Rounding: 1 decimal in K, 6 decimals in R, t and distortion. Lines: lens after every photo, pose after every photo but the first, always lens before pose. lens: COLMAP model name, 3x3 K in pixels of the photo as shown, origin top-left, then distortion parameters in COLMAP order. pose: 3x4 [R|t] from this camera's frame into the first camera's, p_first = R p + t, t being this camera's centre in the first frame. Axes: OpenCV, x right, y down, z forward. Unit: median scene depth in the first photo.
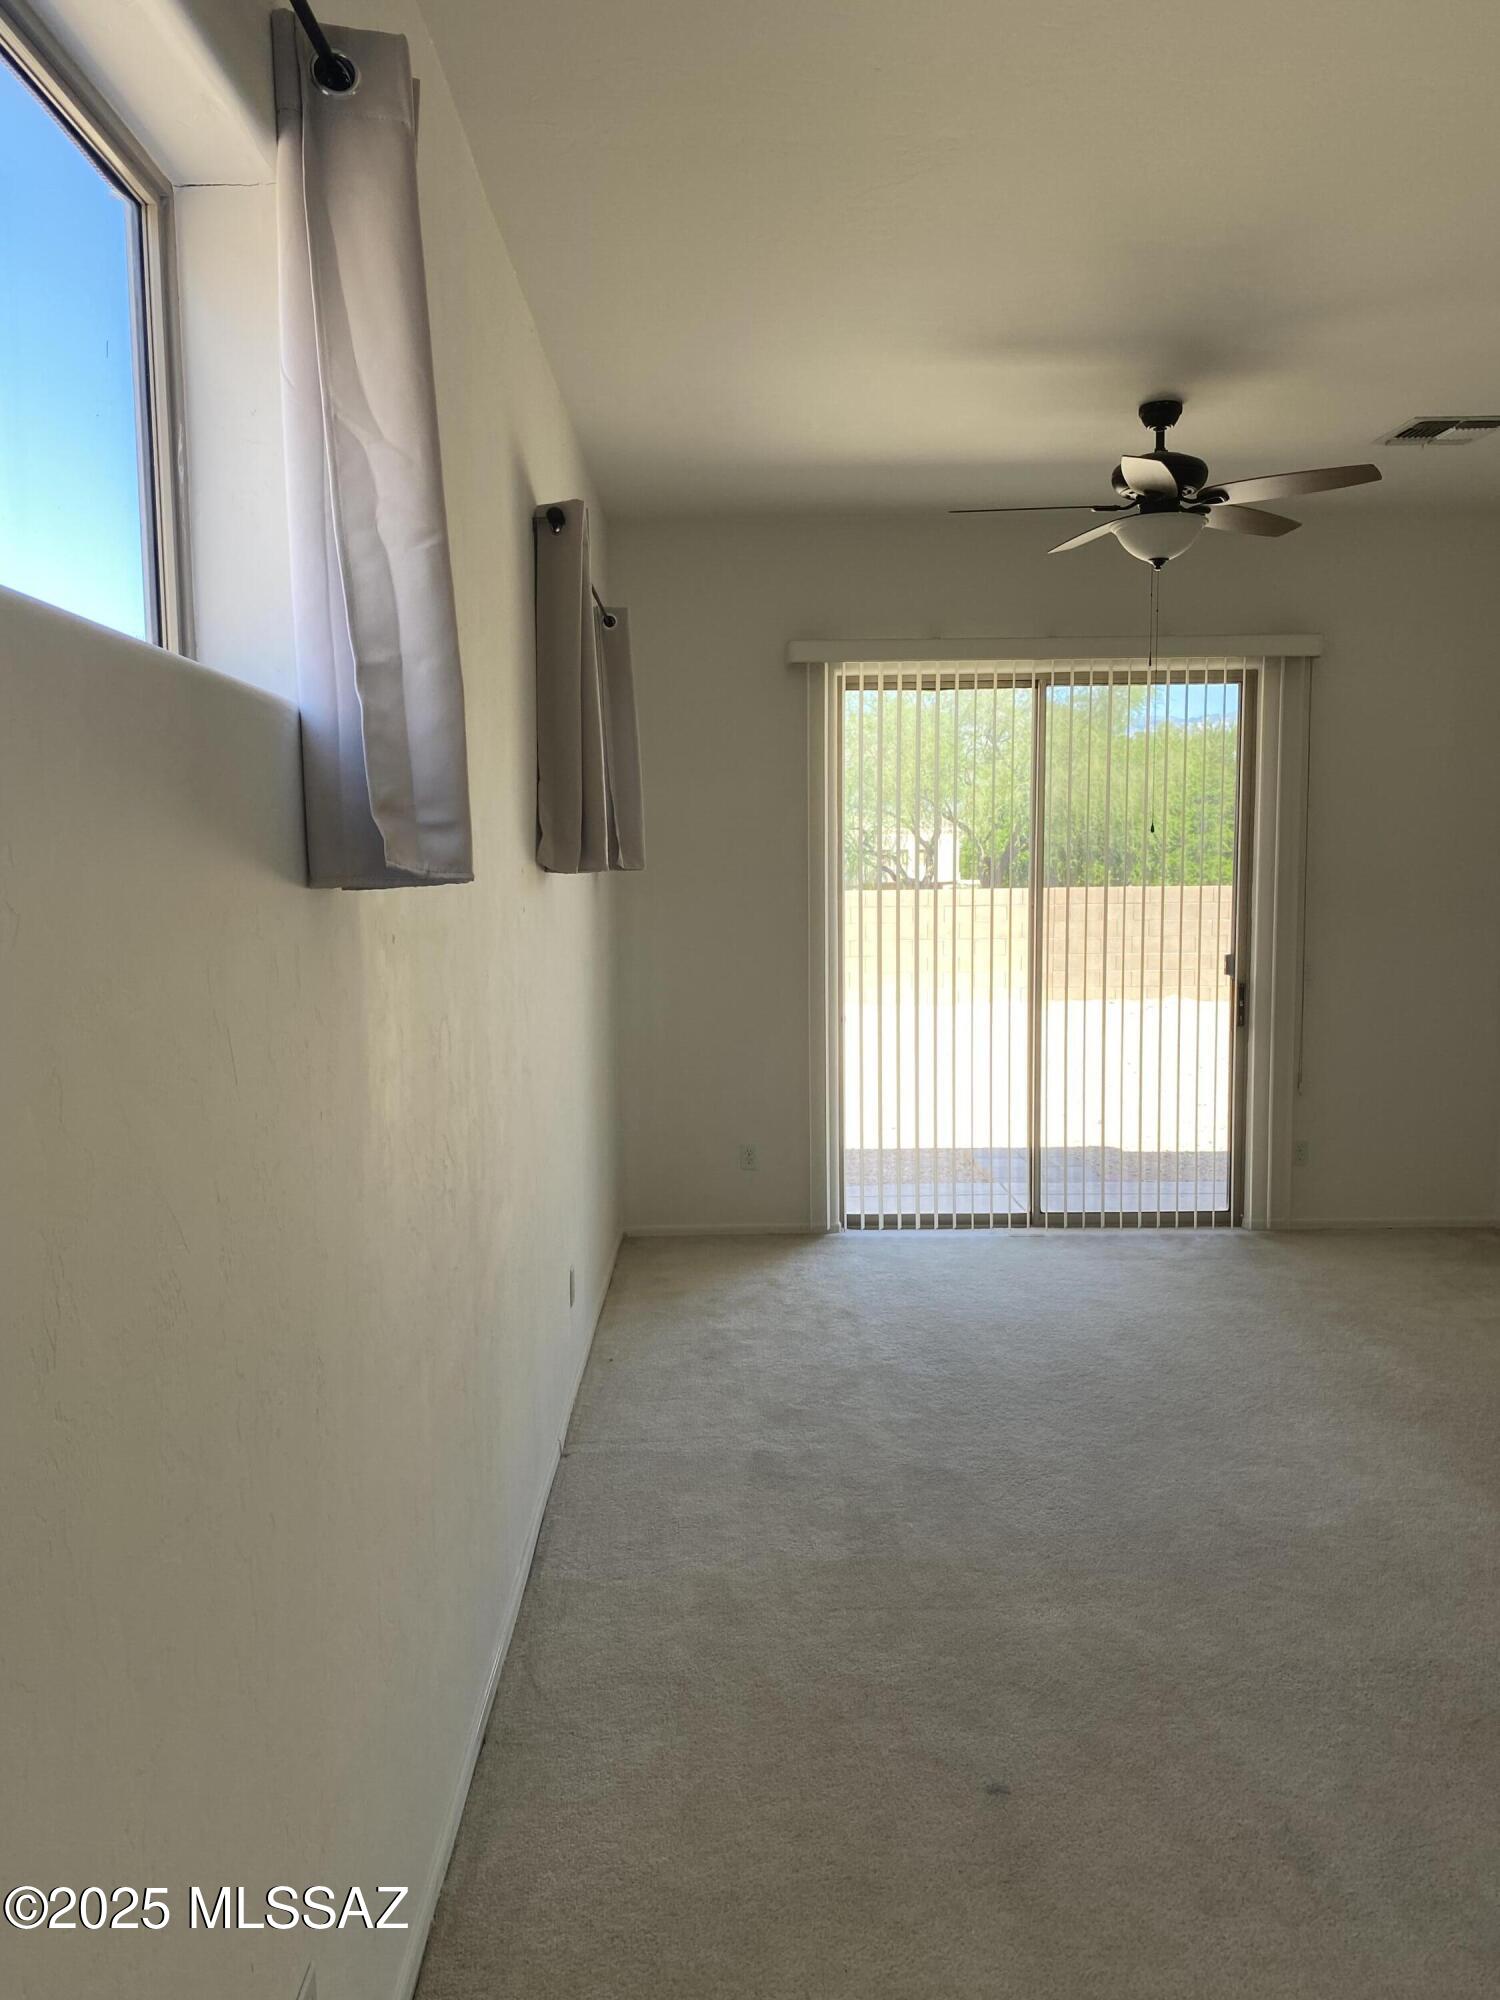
lens RADIAL K [[1502.9, 0, 761.0], [0, 1502.9, 1013.2], [0, 0, 1]] dist [0.038293, -0.054044]
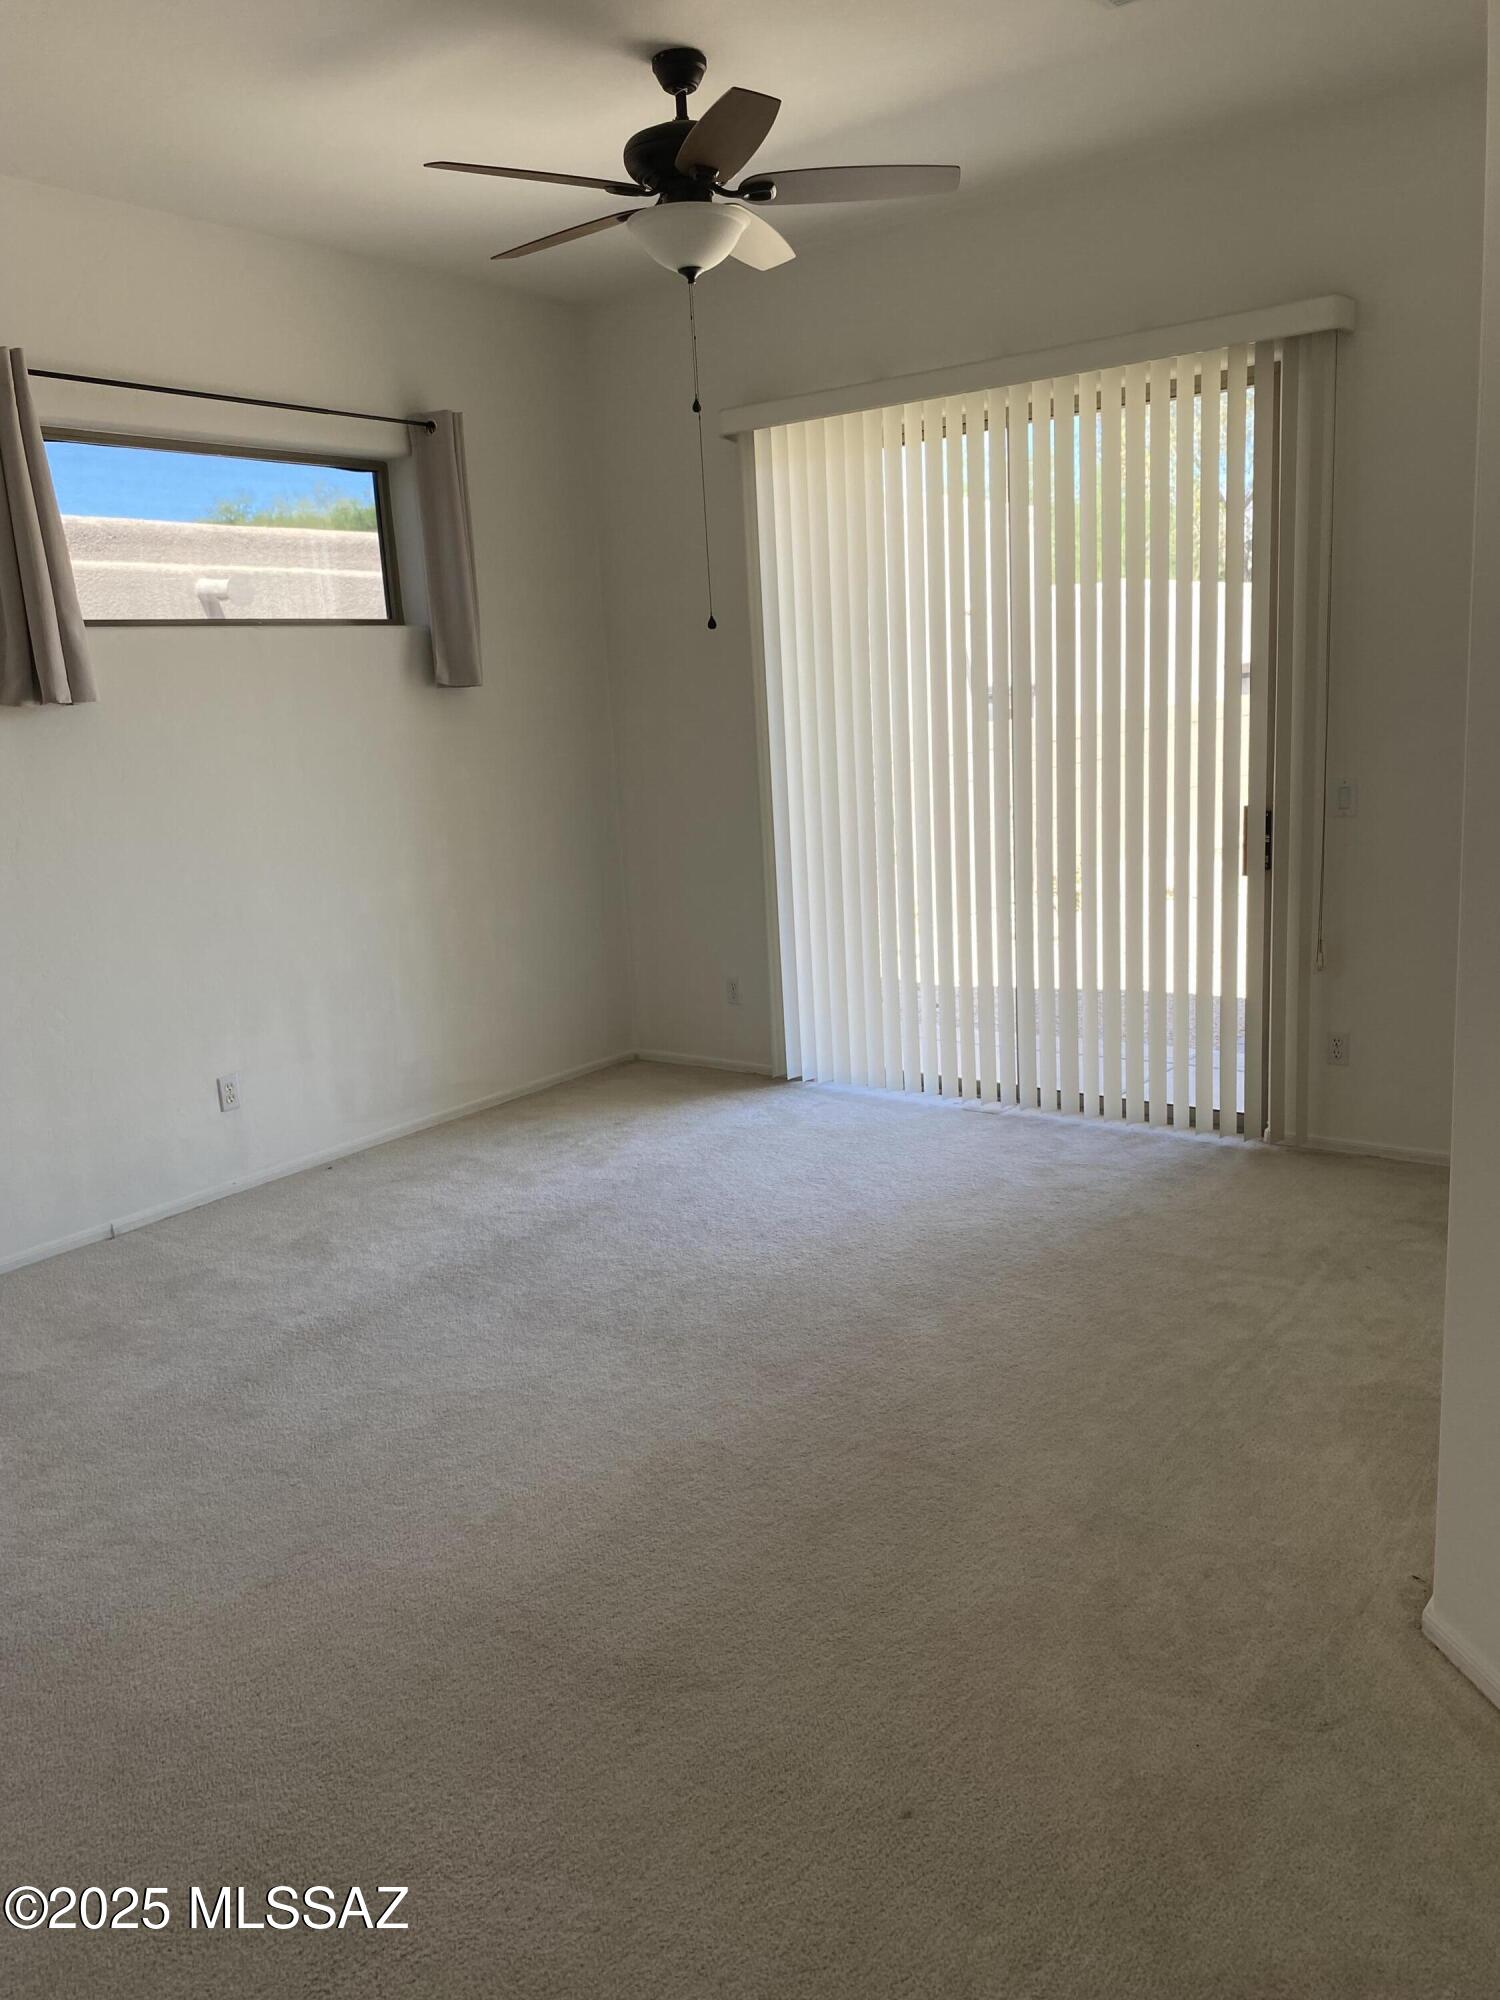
lens RADIAL K [[1502.9, 0, 724.8], [0, 1502.9, 1037.4], [0, 0, 1]] dist [0.038293, -0.054044]
pose [[0.805261, 0.104874, -0.583572, 0.755048], [-0.012354, 0.986987, 0.160325, -0.036555], [0.592792, -0.121894, 0.796078, 0.335722]]
